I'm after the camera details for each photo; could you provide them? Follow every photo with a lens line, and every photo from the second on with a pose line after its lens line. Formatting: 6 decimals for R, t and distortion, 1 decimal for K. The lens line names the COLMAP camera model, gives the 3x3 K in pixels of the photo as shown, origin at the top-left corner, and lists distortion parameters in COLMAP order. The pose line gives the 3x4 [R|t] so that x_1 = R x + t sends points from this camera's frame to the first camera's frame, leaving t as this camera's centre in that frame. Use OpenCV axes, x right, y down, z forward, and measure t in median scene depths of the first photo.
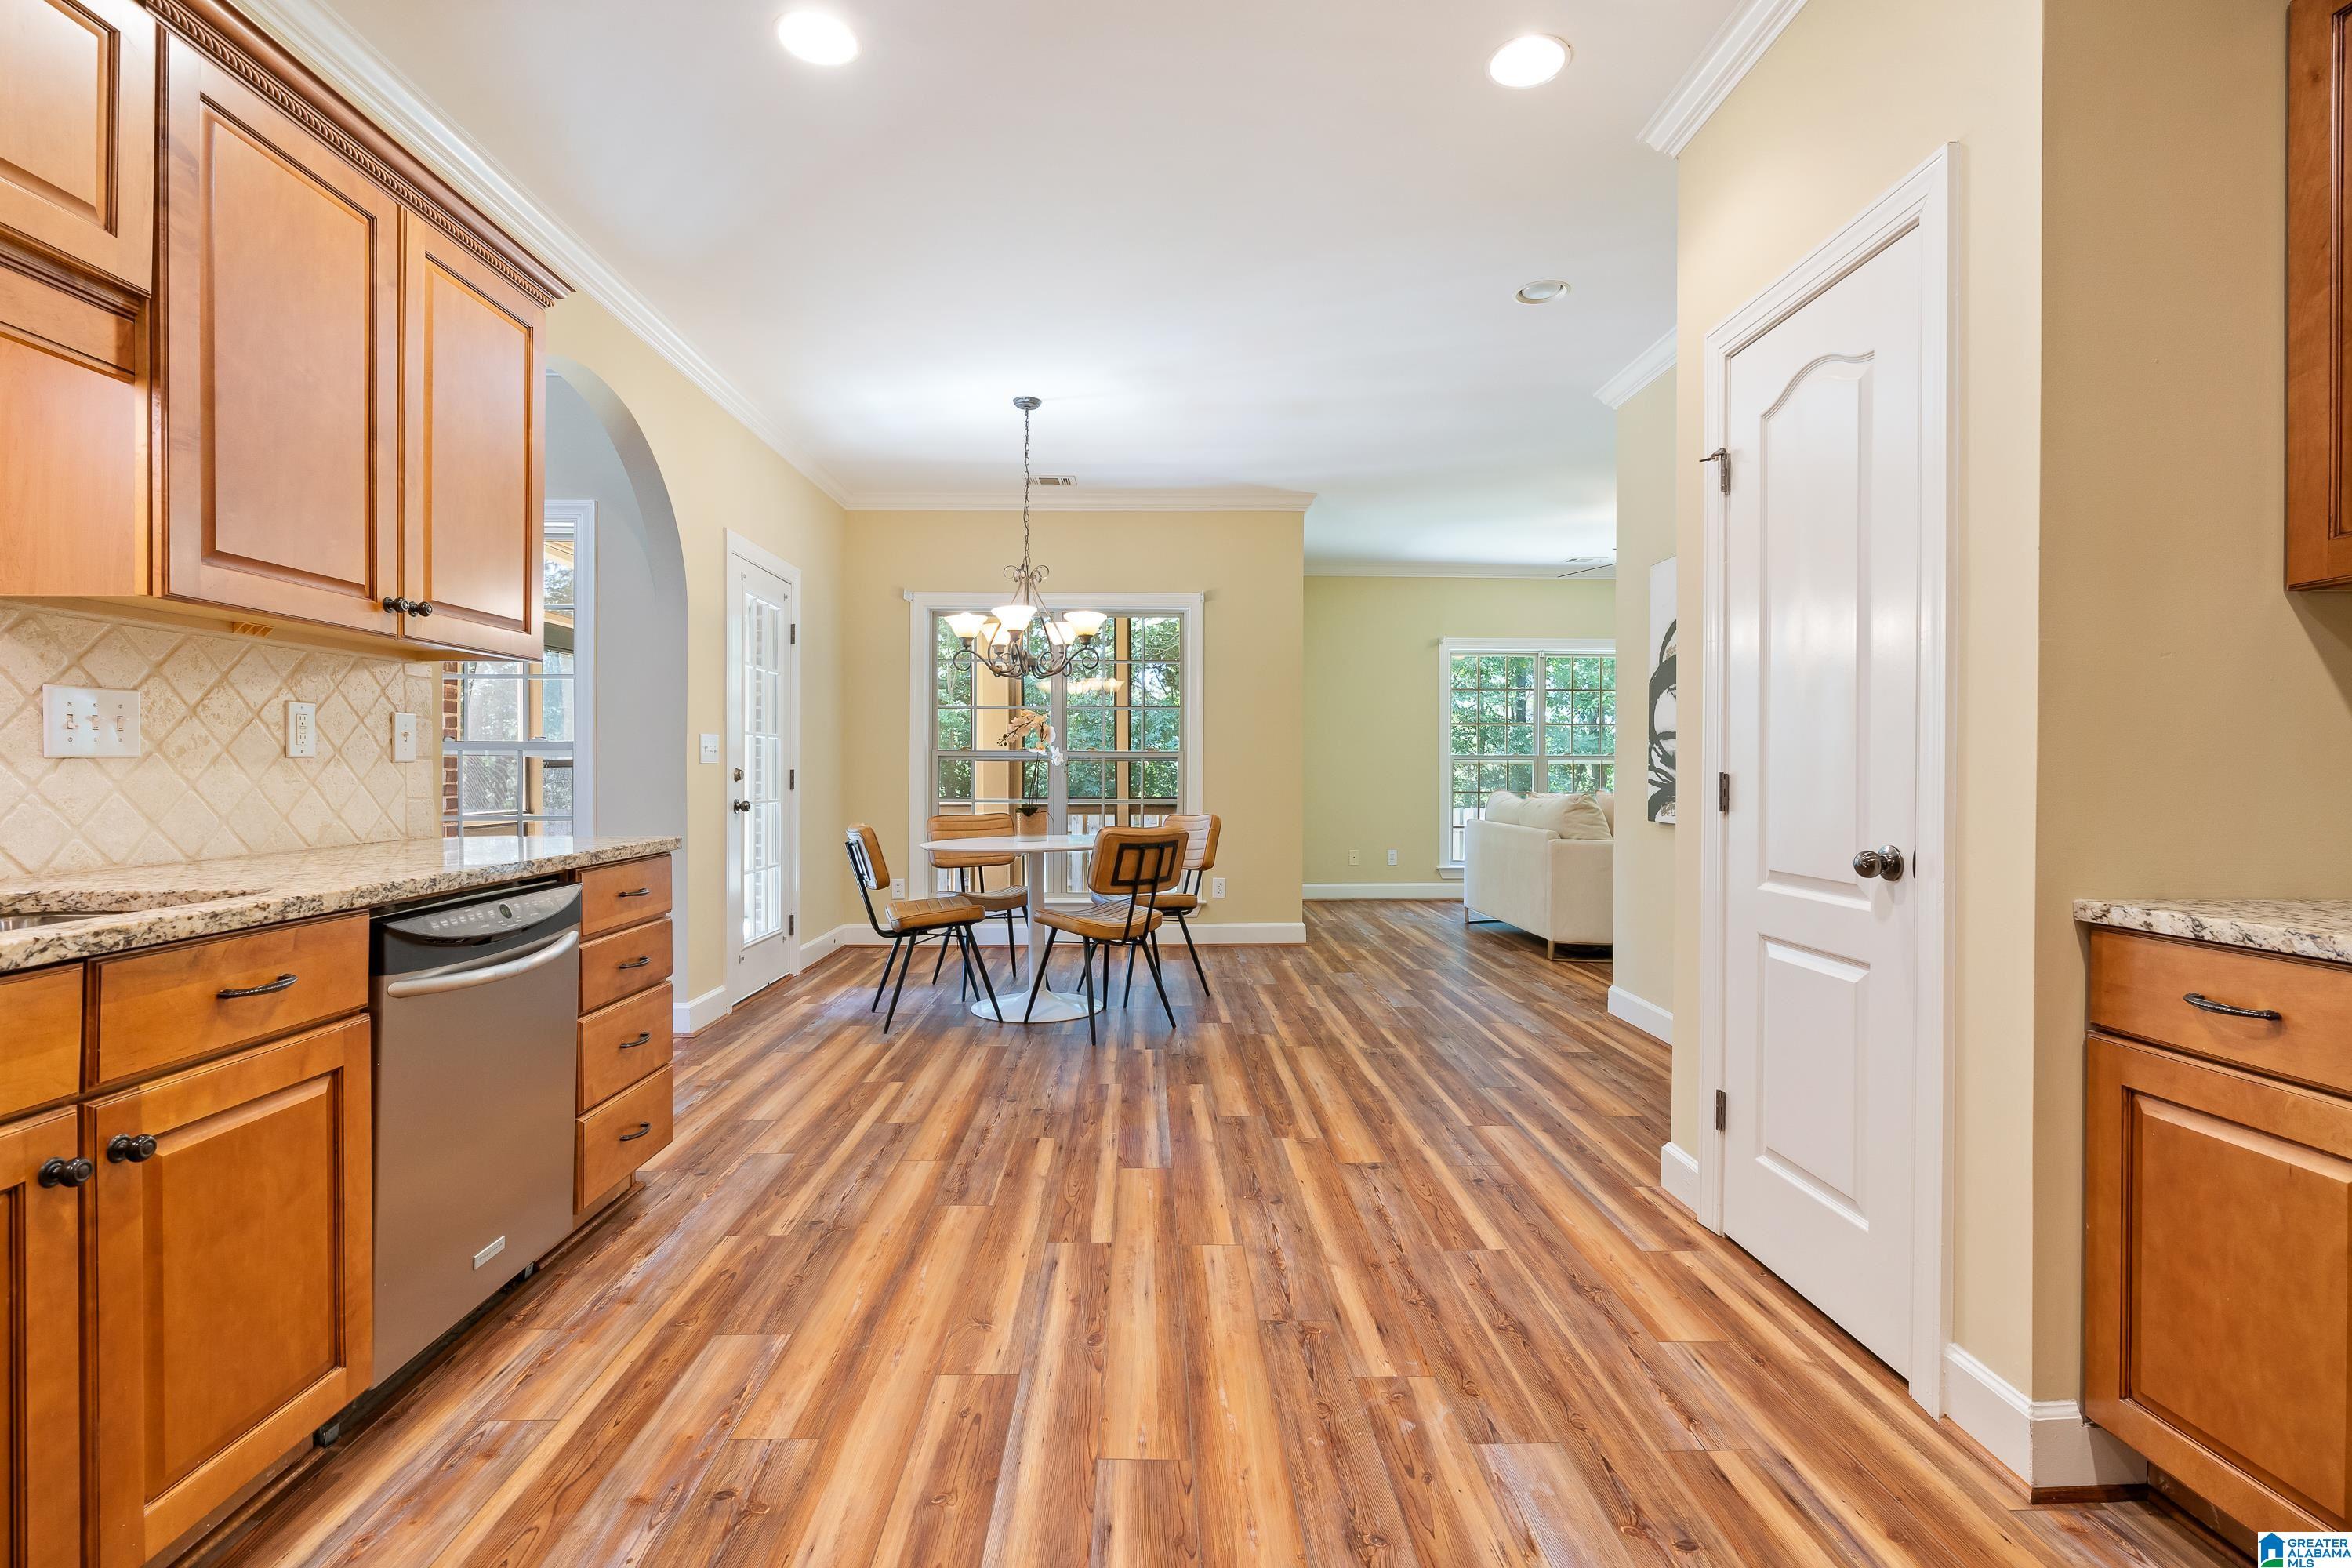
lens RADIAL K [[1071.1, 0, 1179.2], [0, 1071.1, 765.7], [0, 0, 1]] dist [-0.003876, 0.000537]
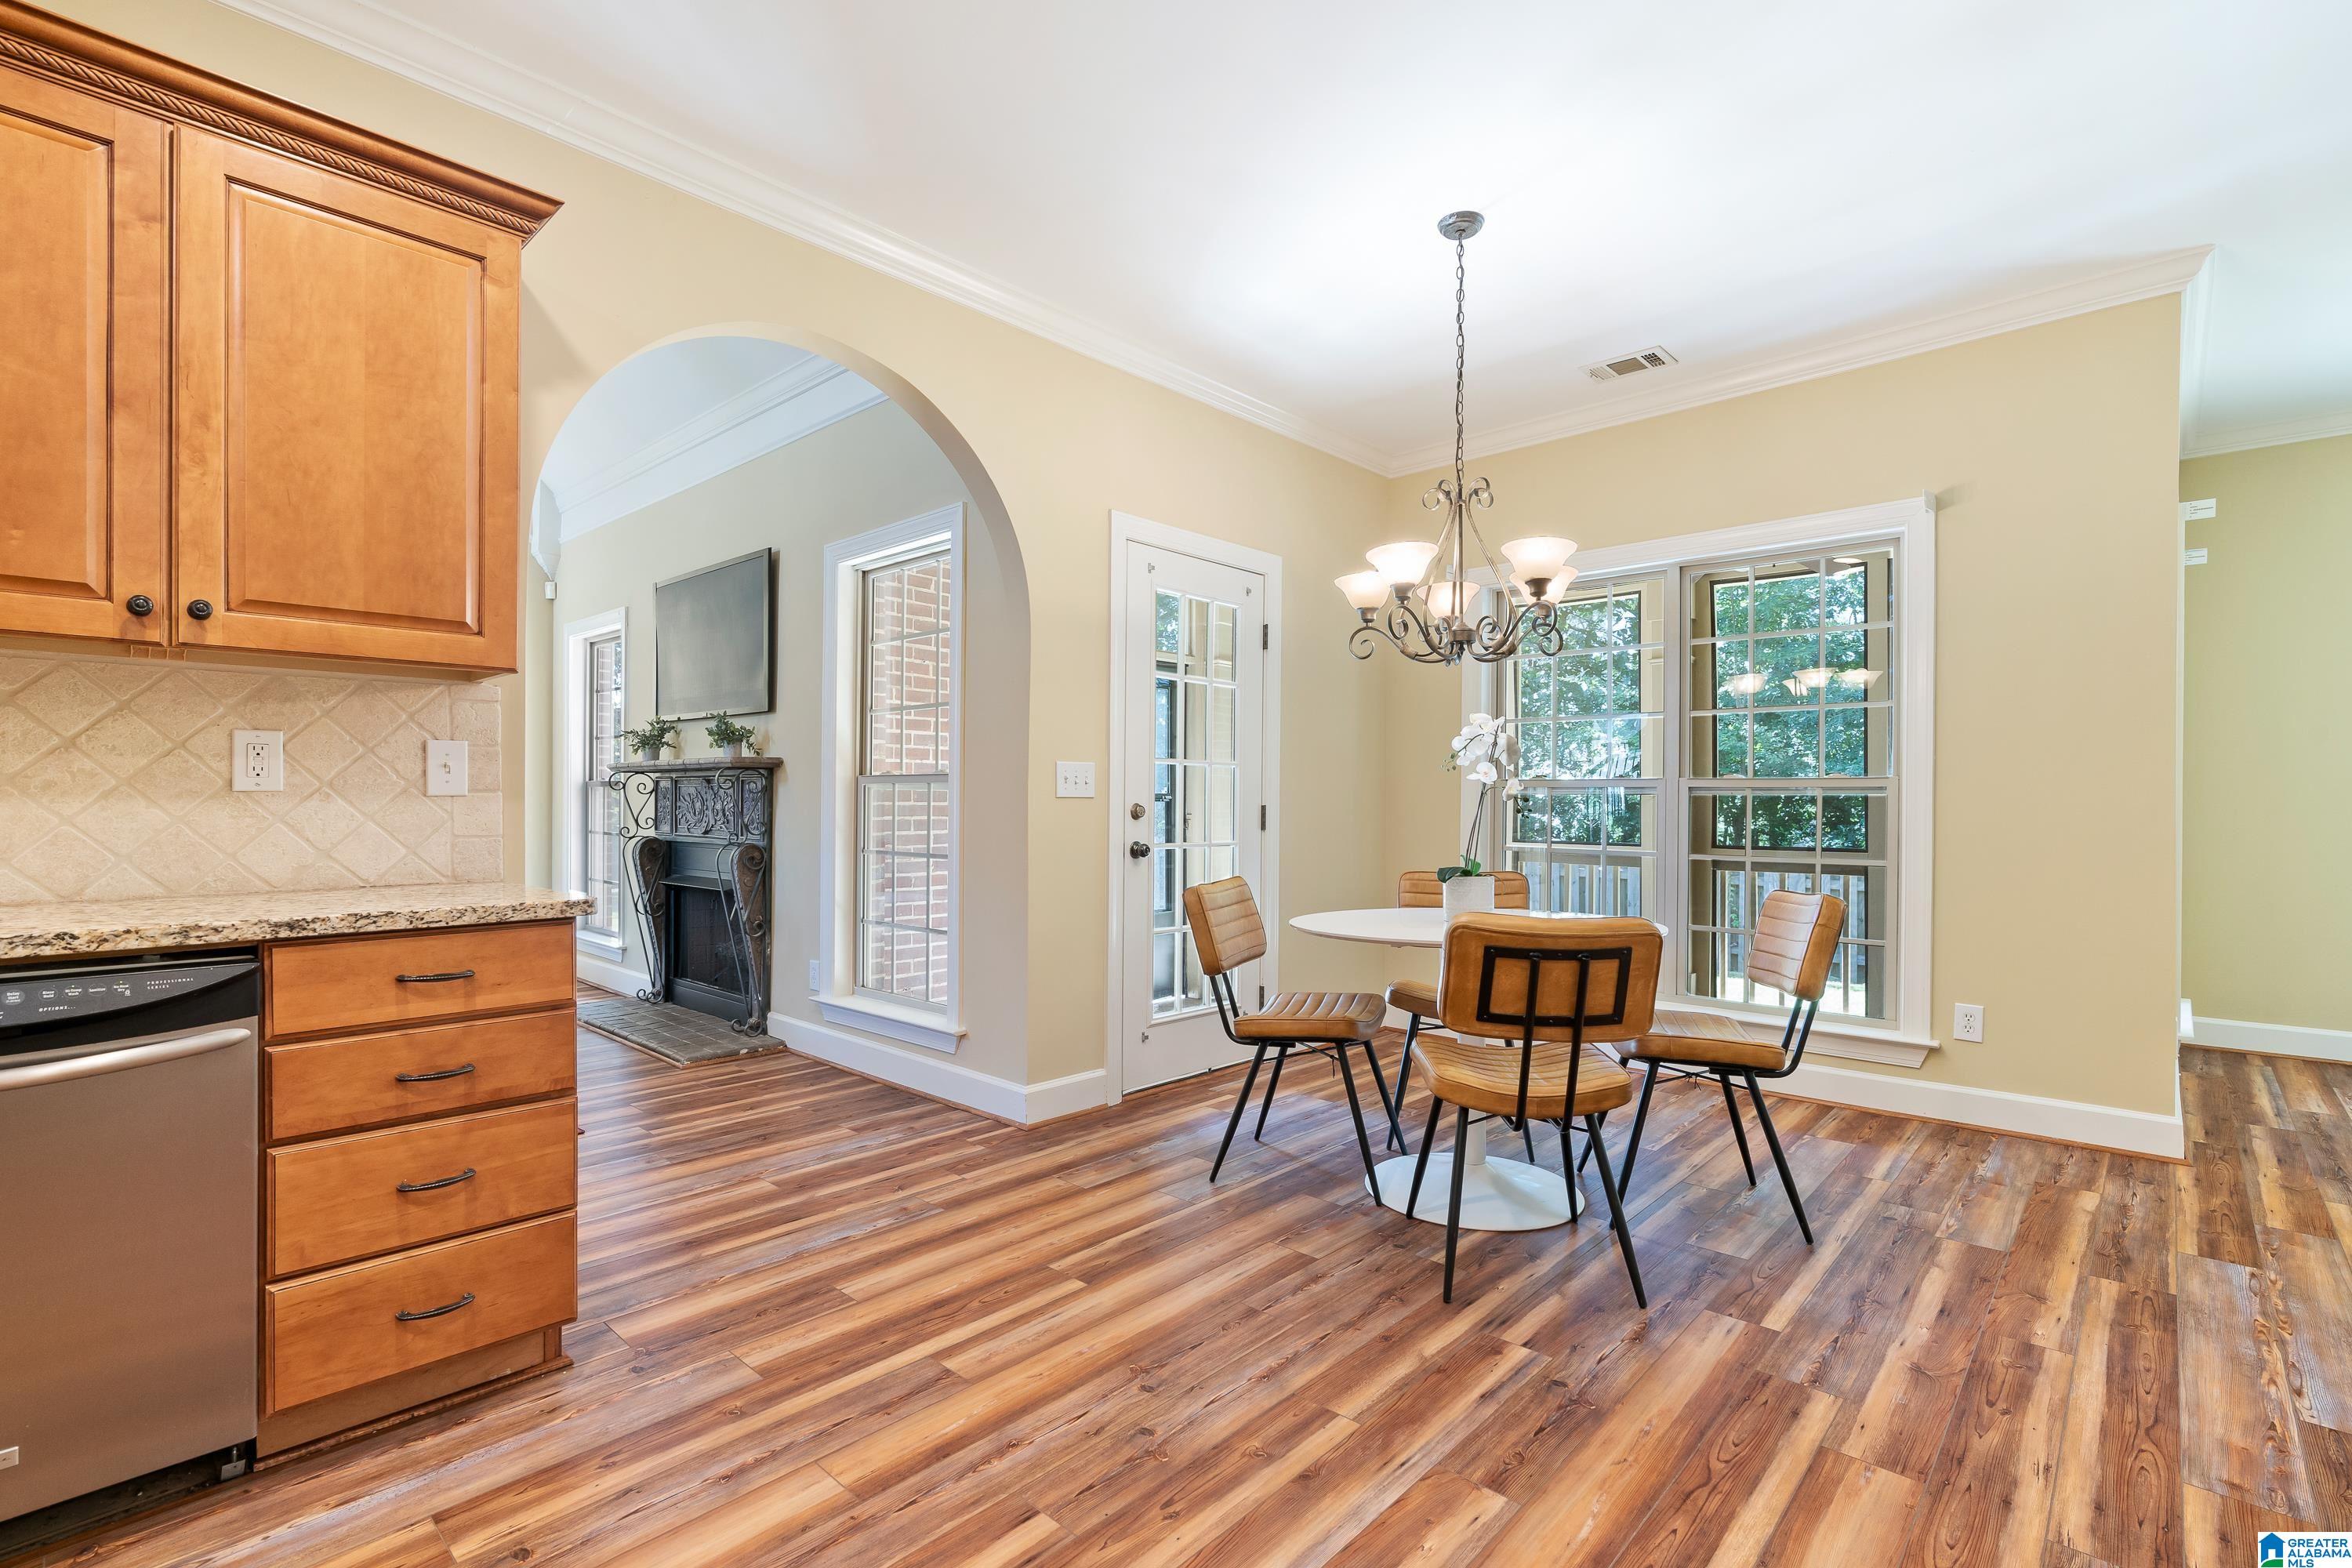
lens RADIAL K [[1073.4, 0, 1171.7], [0, 1073.4, 799.5], [0, 0, 1]] dist [-0.002919, 0.000587]
pose [[0.708930, 0.000725, -0.705278, 0.354568], [-0.000734, 1.000000, 0.000290, -0.001477], [0.705278, 0.000313, 0.708930, 0.838398]]
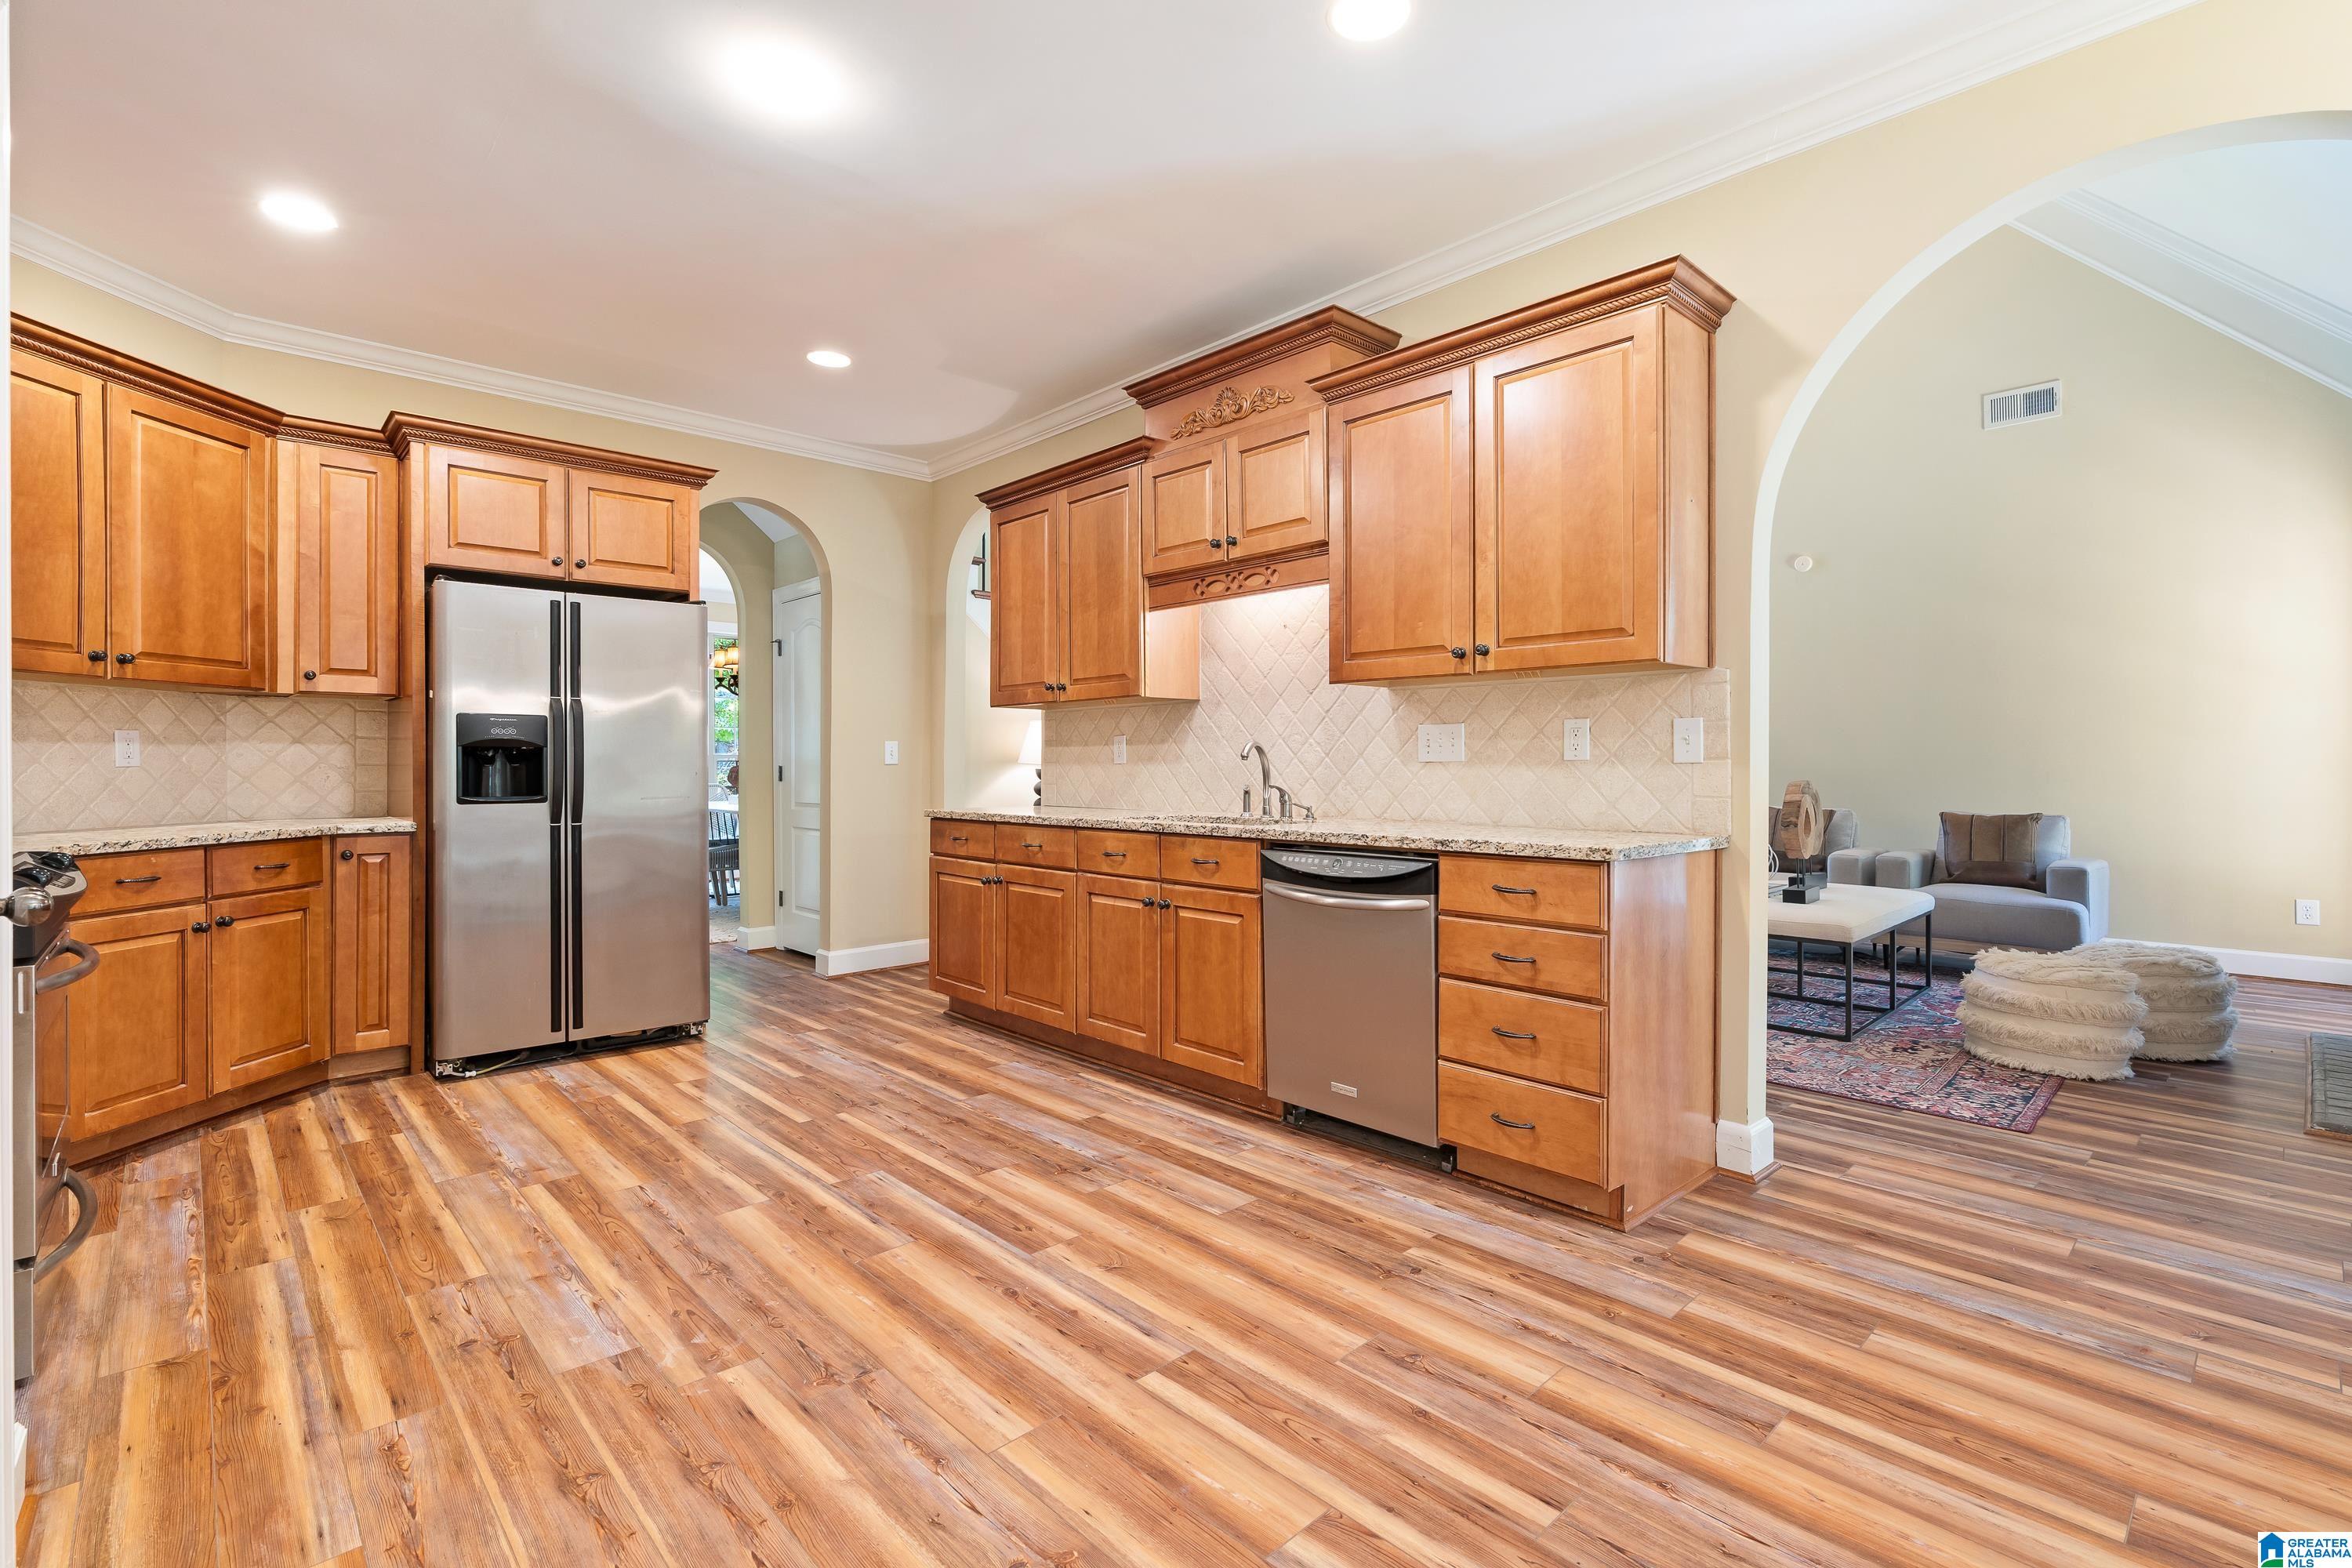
lens RADIAL K [[1071.1, 0, 1179.2], [0, 1071.1, 765.7], [0, 0, 1]] dist [-0.003876, 0.000537]
pose [[-0.751870, -0.000341, -0.659311, 0.414298], [0.000085, 1.000000, -0.000614, -0.000278], [0.659311, -0.000518, -0.751870, 1.567268]]
